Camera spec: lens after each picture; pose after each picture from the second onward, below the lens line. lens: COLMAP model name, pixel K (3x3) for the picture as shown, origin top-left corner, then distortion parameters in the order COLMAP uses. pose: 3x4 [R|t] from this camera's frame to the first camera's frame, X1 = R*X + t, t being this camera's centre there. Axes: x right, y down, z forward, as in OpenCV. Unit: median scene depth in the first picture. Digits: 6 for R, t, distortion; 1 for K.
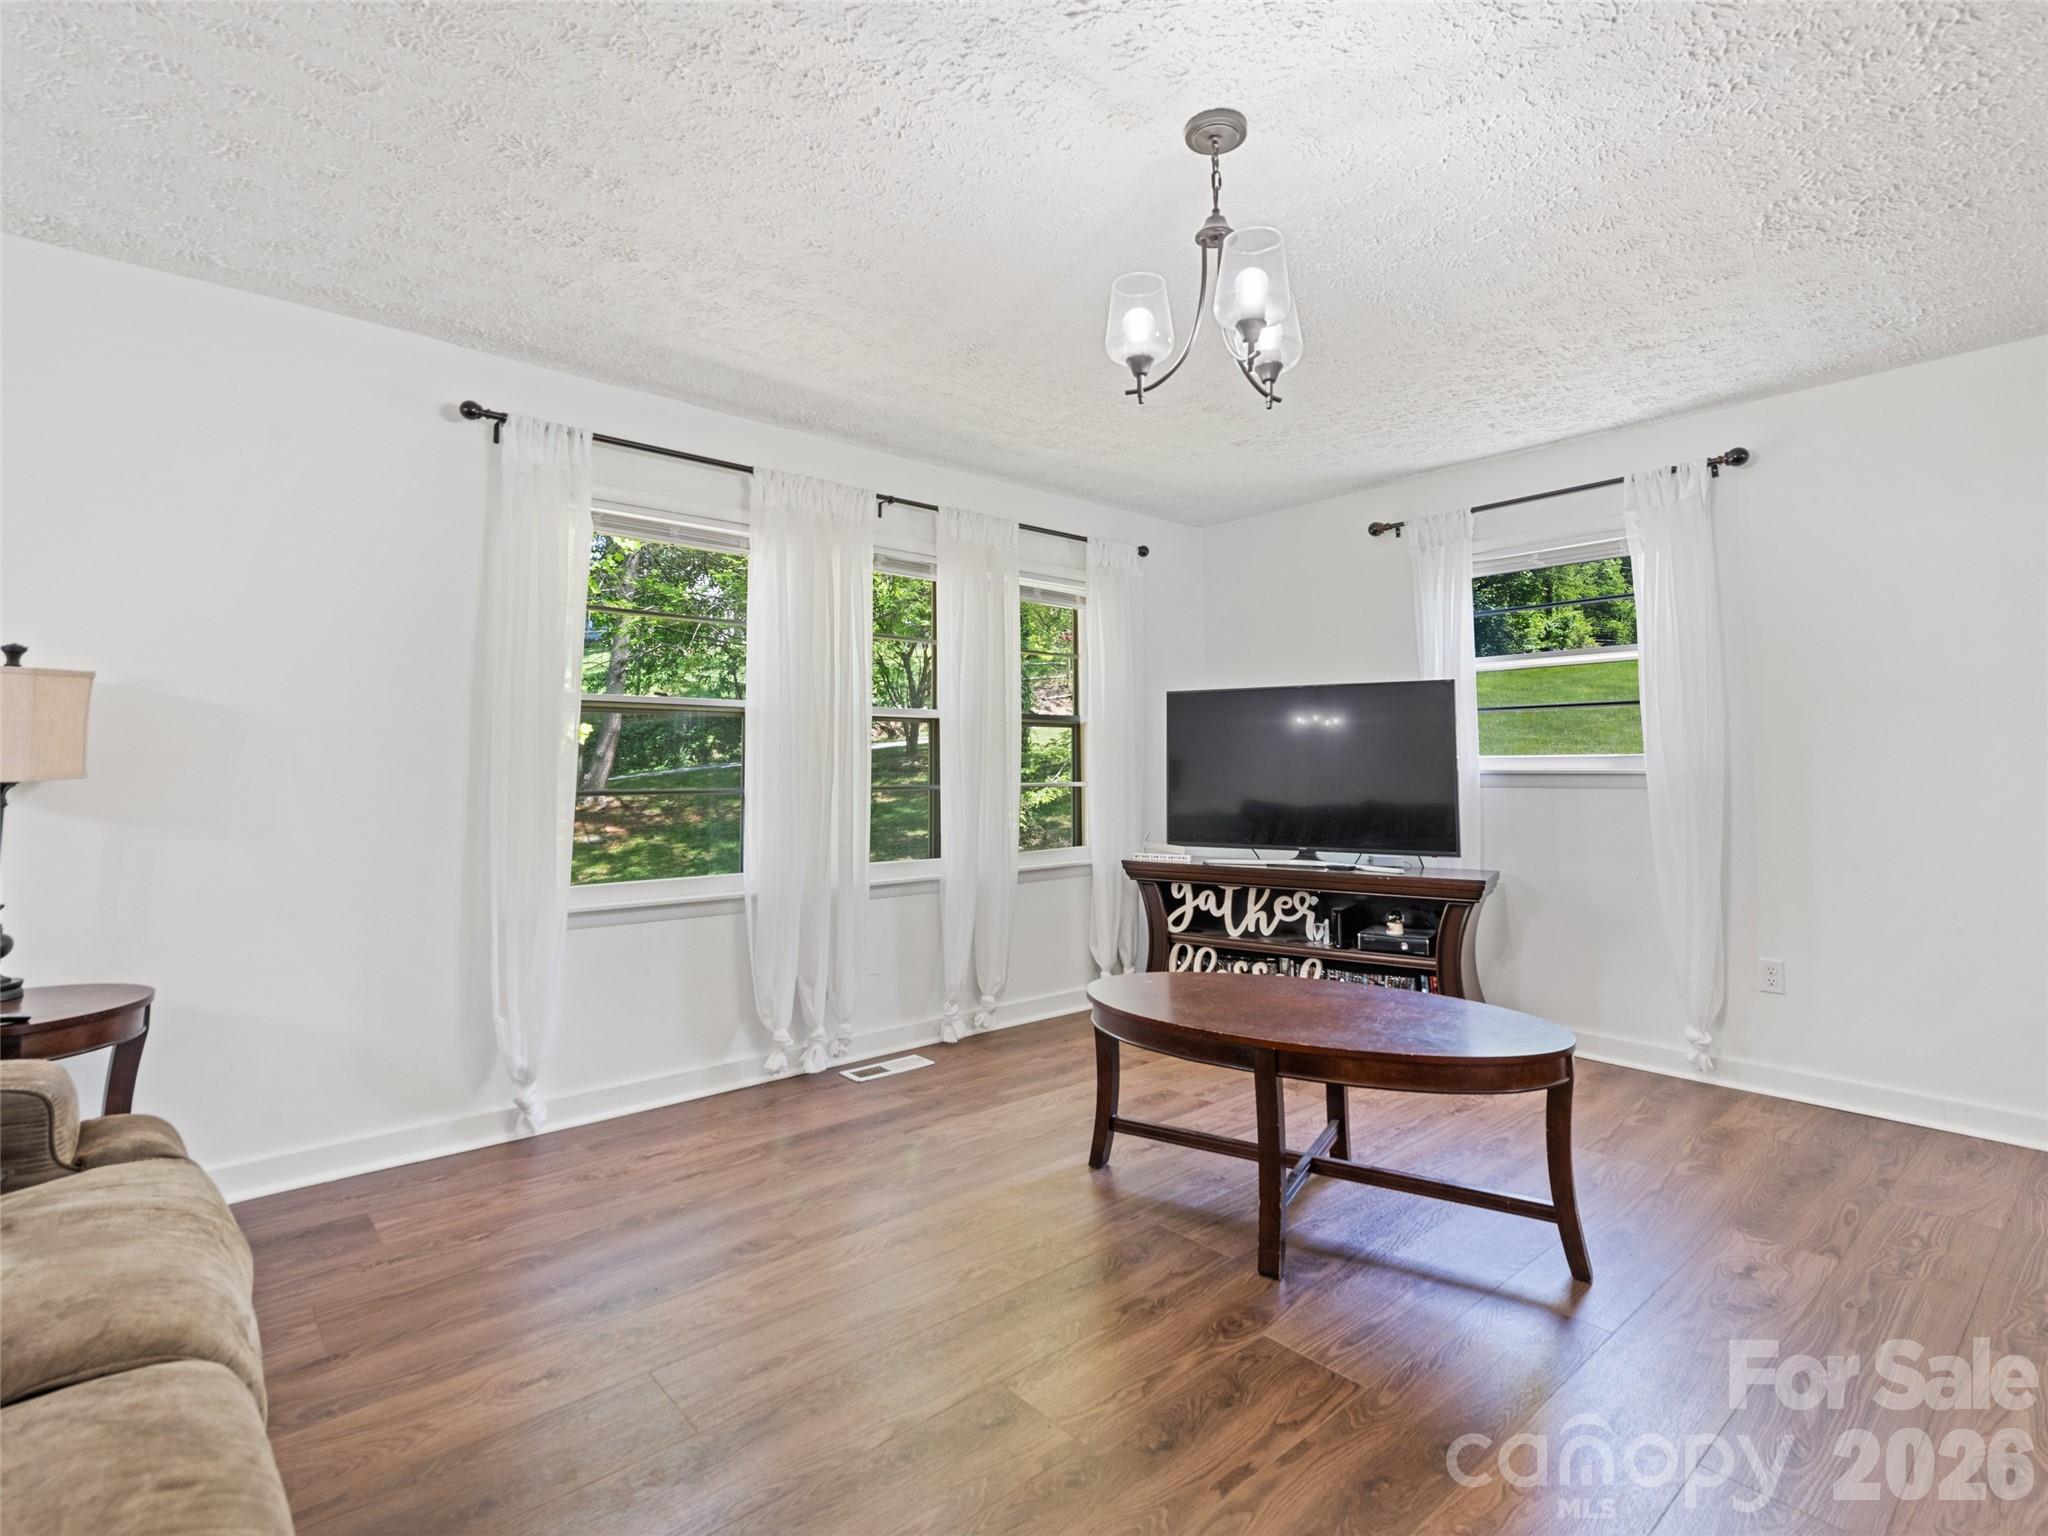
lens RADIAL K [[970.2, 0, 1028.1], [0, 970.2, 686.4], [0, 0, 1]] dist [0.000216, -0.000006]
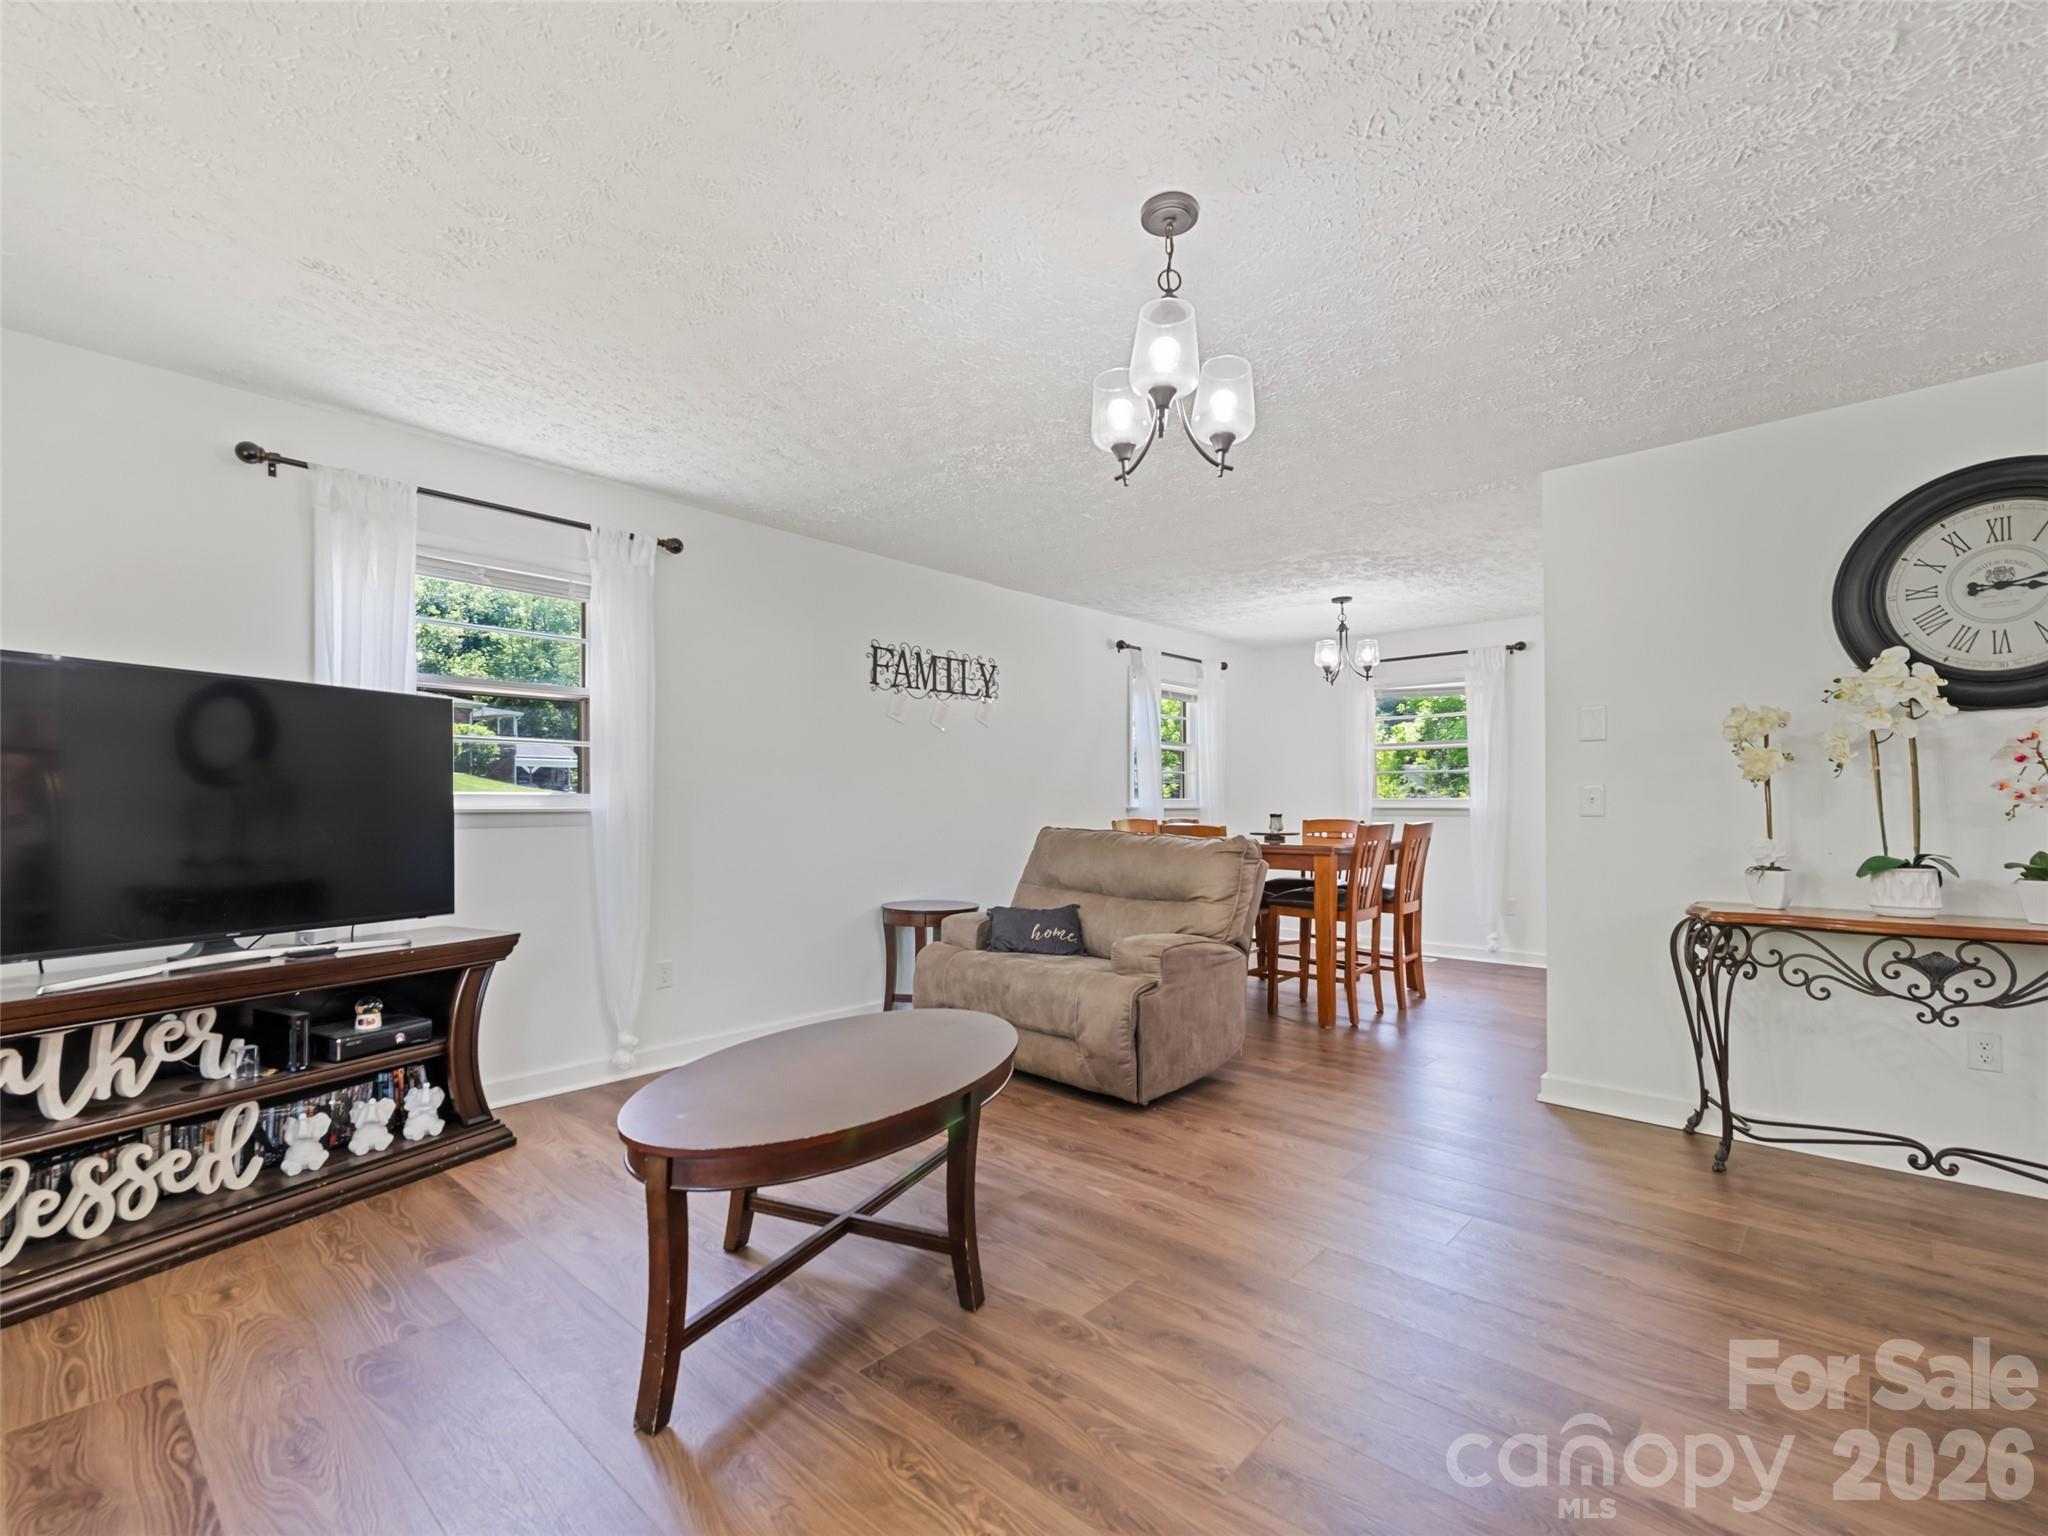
lens RADIAL K [[928.7, 0, 1024.2], [0, 928.7, 802.8], [0, 0, 1]] dist [0.021918, -0.007918]
pose [[-0.105281, 0.002083, 0.994440, -0.374321], [-0.086870, 0.996156, -0.011284, 0.043868], [-0.990641, -0.087575, -0.104695, 0.559017]]
